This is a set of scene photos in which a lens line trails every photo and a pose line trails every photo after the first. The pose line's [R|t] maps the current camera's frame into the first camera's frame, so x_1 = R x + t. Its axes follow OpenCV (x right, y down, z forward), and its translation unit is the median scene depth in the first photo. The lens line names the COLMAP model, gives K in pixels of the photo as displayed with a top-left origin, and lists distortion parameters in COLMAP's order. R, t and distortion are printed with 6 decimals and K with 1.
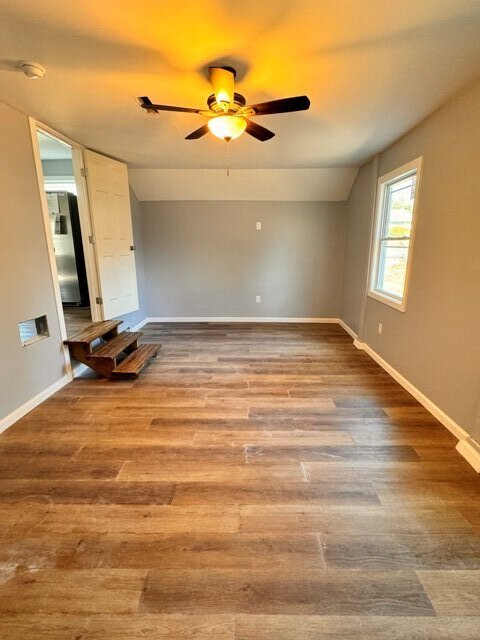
lens RADIAL K [[306.5, 0, 241.8], [0, 306.5, 319.0], [0, 0, 1]] dist [-0.001377, 0.000739]
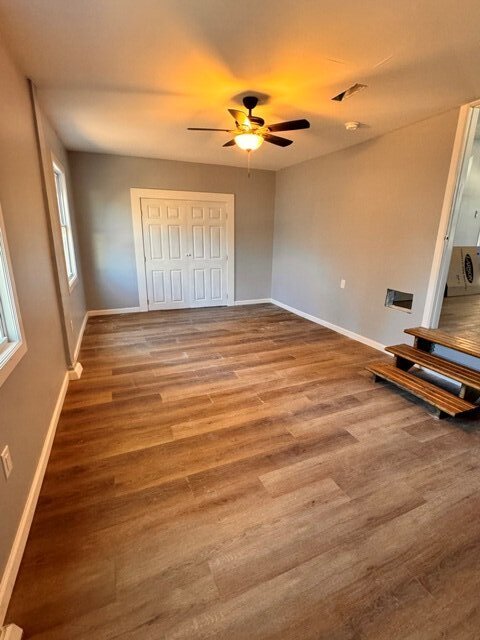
lens RADIAL K [[306.5, 0, 242.4], [0, 306.5, 320.5], [0, 0, 1]] dist [-0.001377, 0.000739]
pose [[-0.909402, 0.102551, -0.403078, 0.415073], [-0.111672, 0.873337, 0.474142, -0.399531], [0.400647, 0.476198, -0.782762, 1.671207]]
